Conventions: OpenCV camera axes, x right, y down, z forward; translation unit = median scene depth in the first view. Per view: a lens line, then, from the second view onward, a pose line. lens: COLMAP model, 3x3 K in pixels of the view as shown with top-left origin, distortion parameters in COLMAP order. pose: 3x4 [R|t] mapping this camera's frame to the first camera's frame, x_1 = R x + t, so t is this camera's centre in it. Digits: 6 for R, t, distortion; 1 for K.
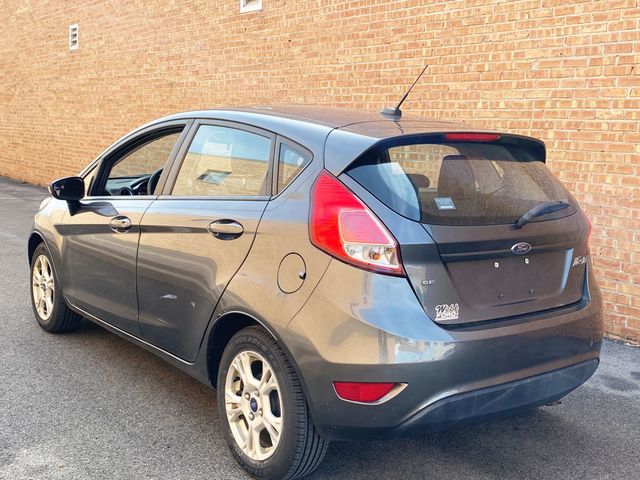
lens RADIAL K [[757.3, 0, 320.5], [0, 757.3, 236.8], [0, 0, 1]] dist [-0.002476, 0.000000]
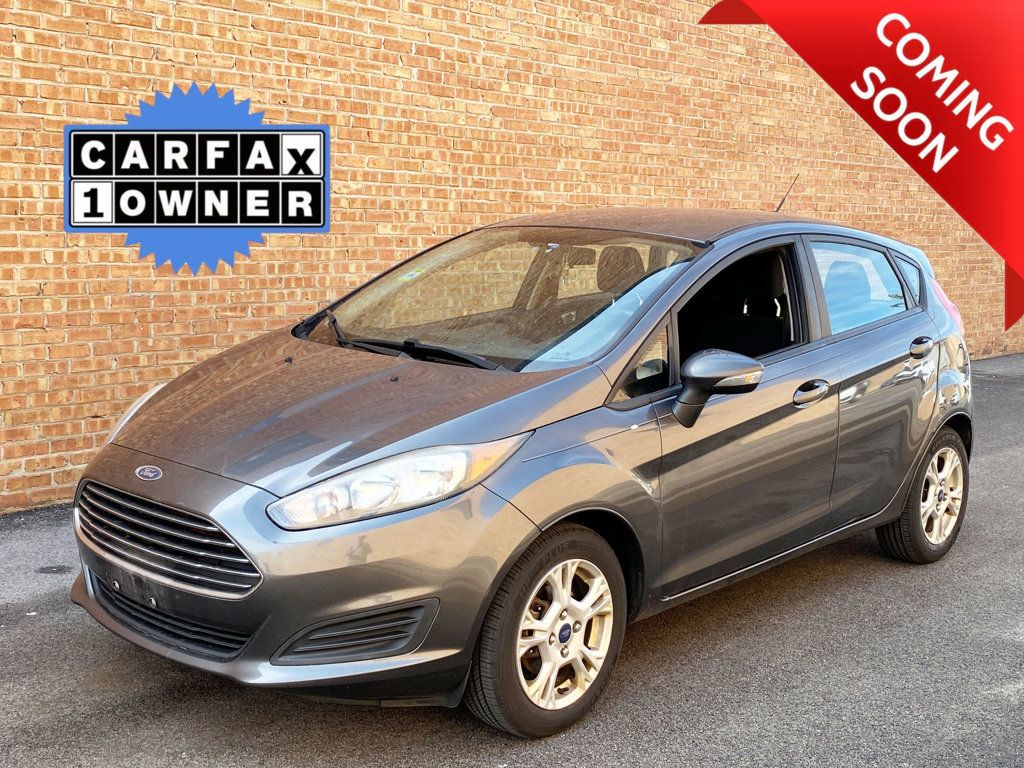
lens RADIAL K [[1211.6, 0, 511.8], [0, 1211.6, 390.2], [0, 0, 1]] dist [-0.002476, 0.000000]
pose [[-0.156664, -0.188788, 0.969441, -0.920598], [0.094781, 0.974157, 0.205023, -0.195935], [-0.983094, 0.124004, -0.134722, 1.009262]]
